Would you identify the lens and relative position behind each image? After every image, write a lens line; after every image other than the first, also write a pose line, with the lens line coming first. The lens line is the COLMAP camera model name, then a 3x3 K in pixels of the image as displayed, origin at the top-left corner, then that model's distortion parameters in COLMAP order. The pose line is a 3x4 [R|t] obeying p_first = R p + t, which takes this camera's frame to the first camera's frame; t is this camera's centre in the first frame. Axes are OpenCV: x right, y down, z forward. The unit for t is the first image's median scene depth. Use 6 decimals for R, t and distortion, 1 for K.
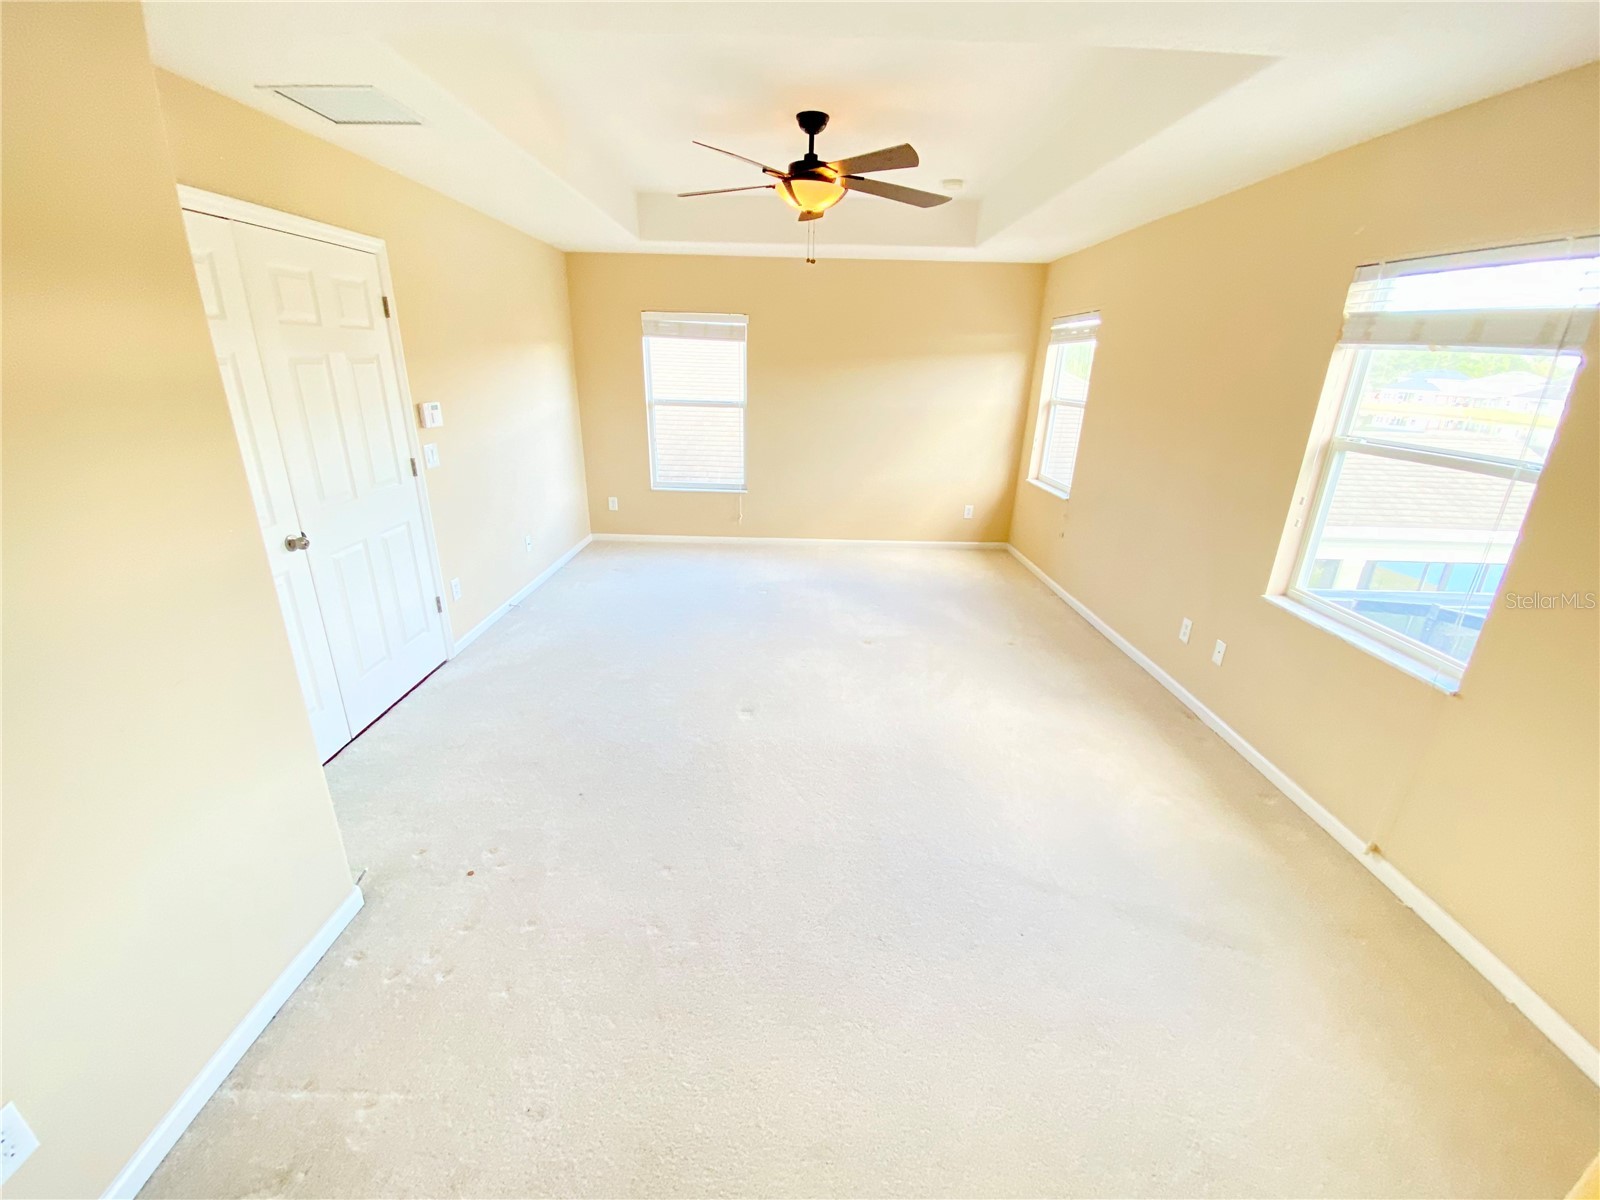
lens RADIAL K [[649.8, 0, 796.0], [0, 649.8, 599.5], [0, 0, 1]] dist [0.019499, -0.017844]
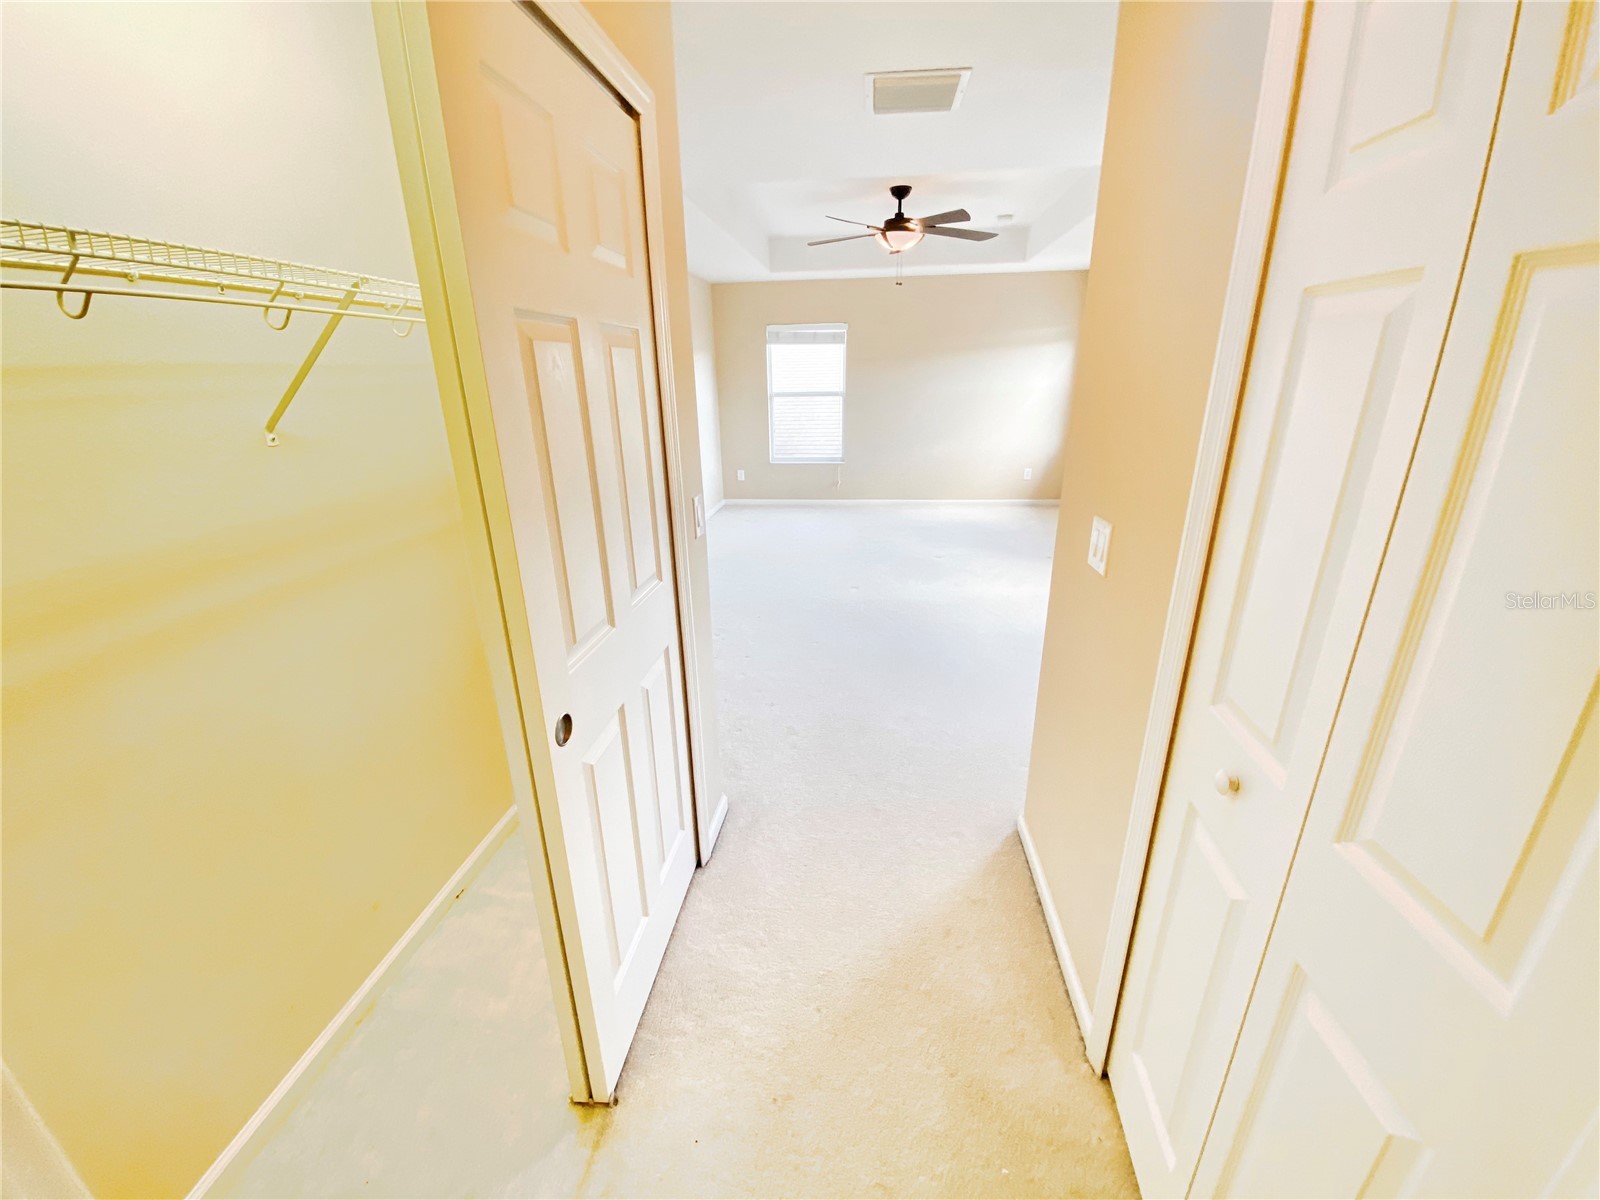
lens RADIAL K [[648.0, 0, 800.0], [0, 648.0, 600.0], [0, 0, 1]] dist [0.075540, -0.017489]
pose [[0.993395, 0.000763, -0.114742, -0.016694], [-0.001543, 0.999976, -0.006706, 0.125576], [0.114734, 0.006839, 0.993373, -0.311605]]
